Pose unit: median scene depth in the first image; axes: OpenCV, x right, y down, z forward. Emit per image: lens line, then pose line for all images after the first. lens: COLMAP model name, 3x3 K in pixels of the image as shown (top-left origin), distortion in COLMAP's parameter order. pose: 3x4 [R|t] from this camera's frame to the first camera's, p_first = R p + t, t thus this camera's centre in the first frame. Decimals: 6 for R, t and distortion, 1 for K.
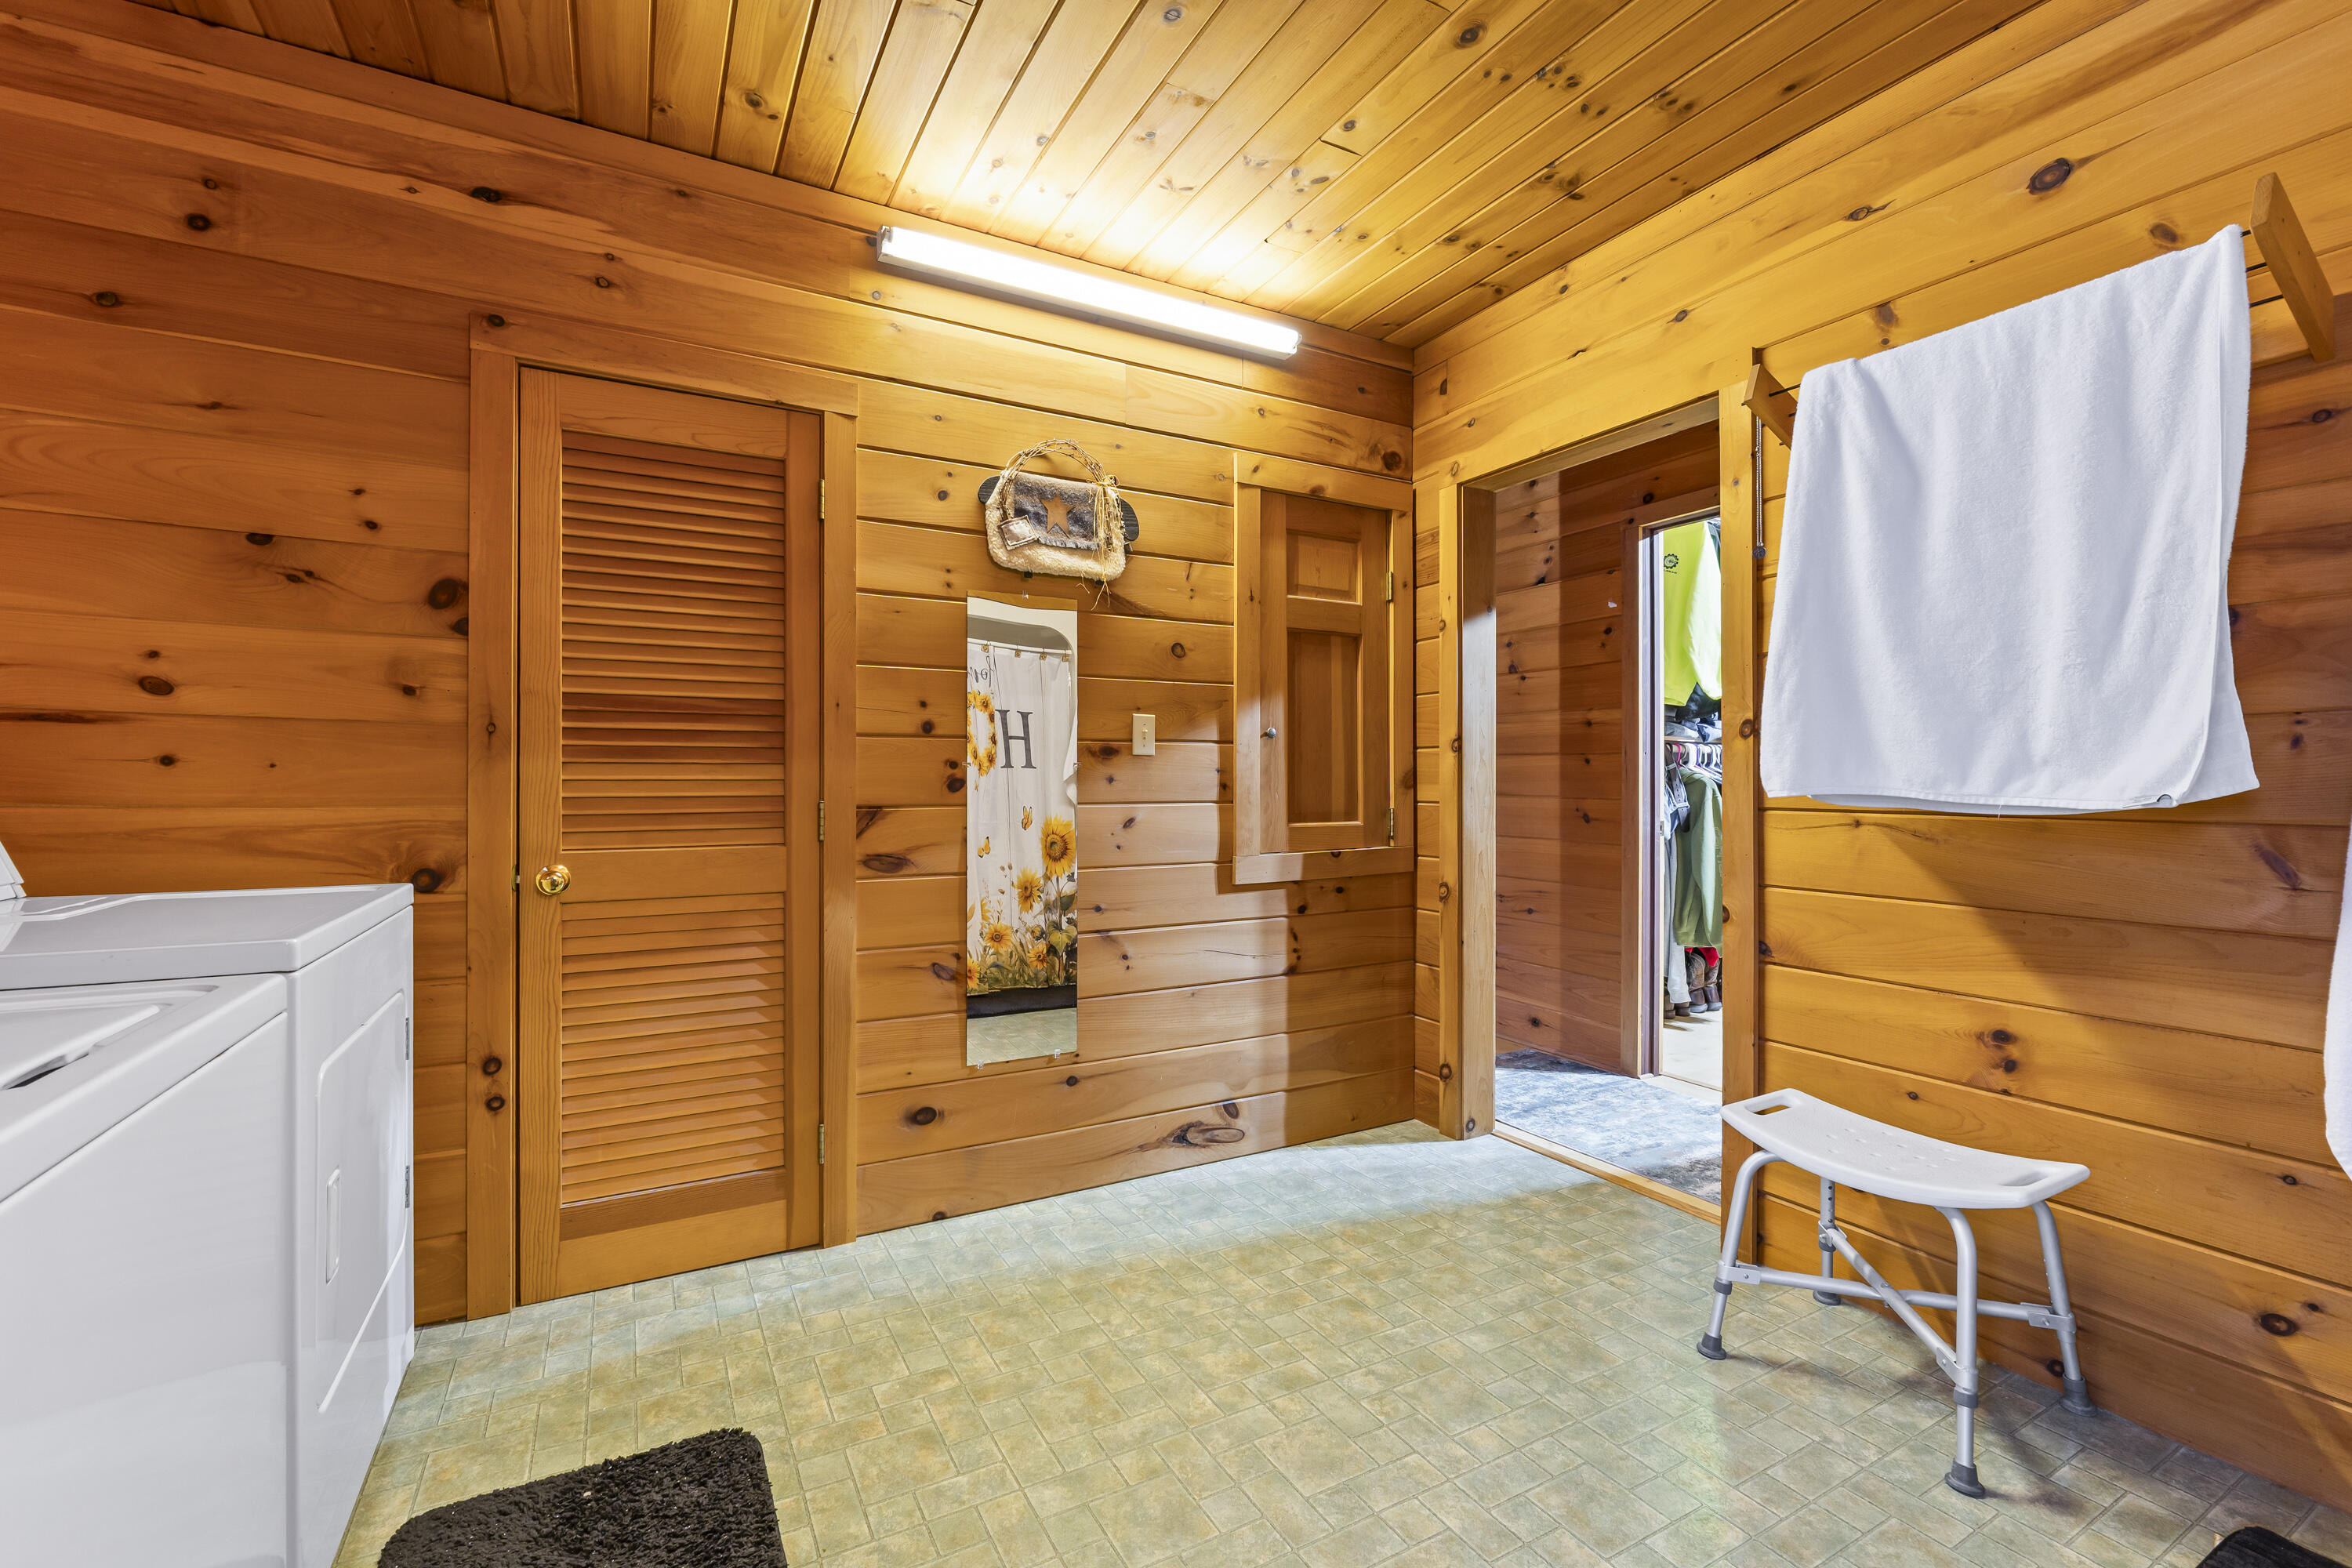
lens RADIAL K [[992.7, 0, 1174.8], [0, 992.7, 782.0], [0, 0, 1]] dist [-0.002556, -0.001337]
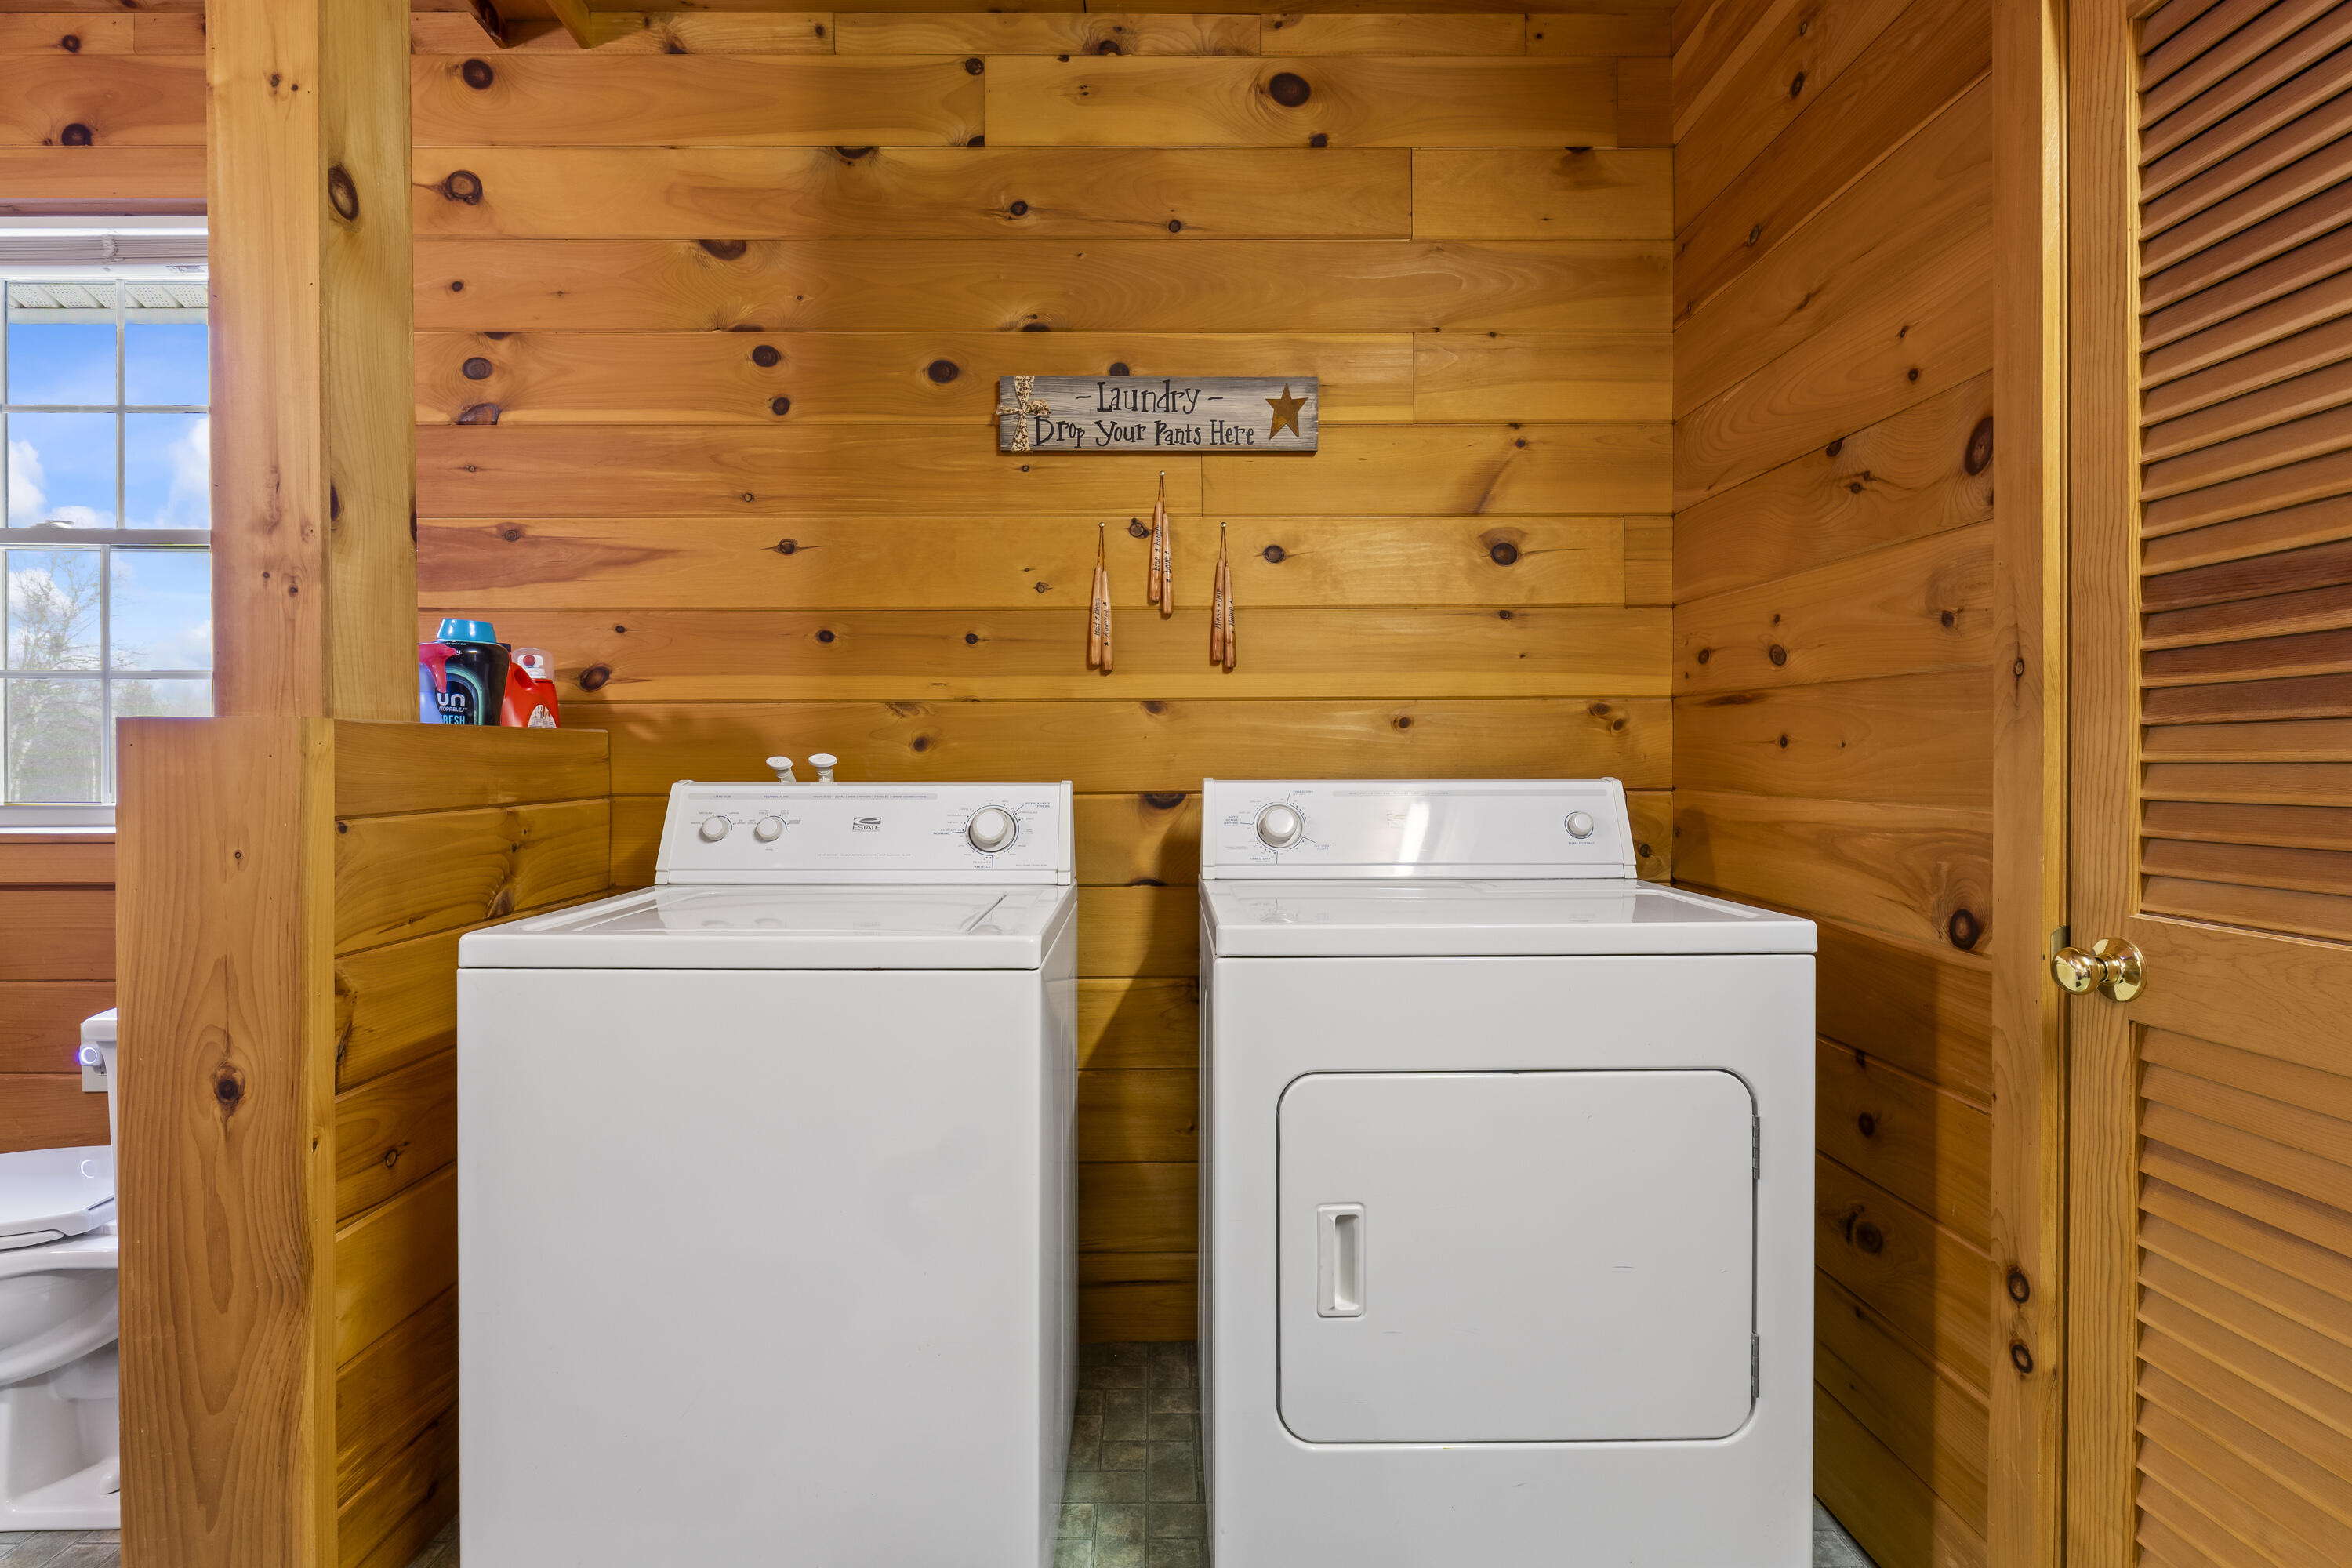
lens RADIAL K [[1141.8, 0, 1173.7], [0, 1141.8, 776.7], [0, 0, 1]] dist [-0.000998, -0.000124]
pose [[-0.479644, 0.007766, -0.877429, 0.087057], [0.001130, 0.999965, 0.008233, -0.000141], [0.877462, 0.002958, -0.479636, 0.919280]]
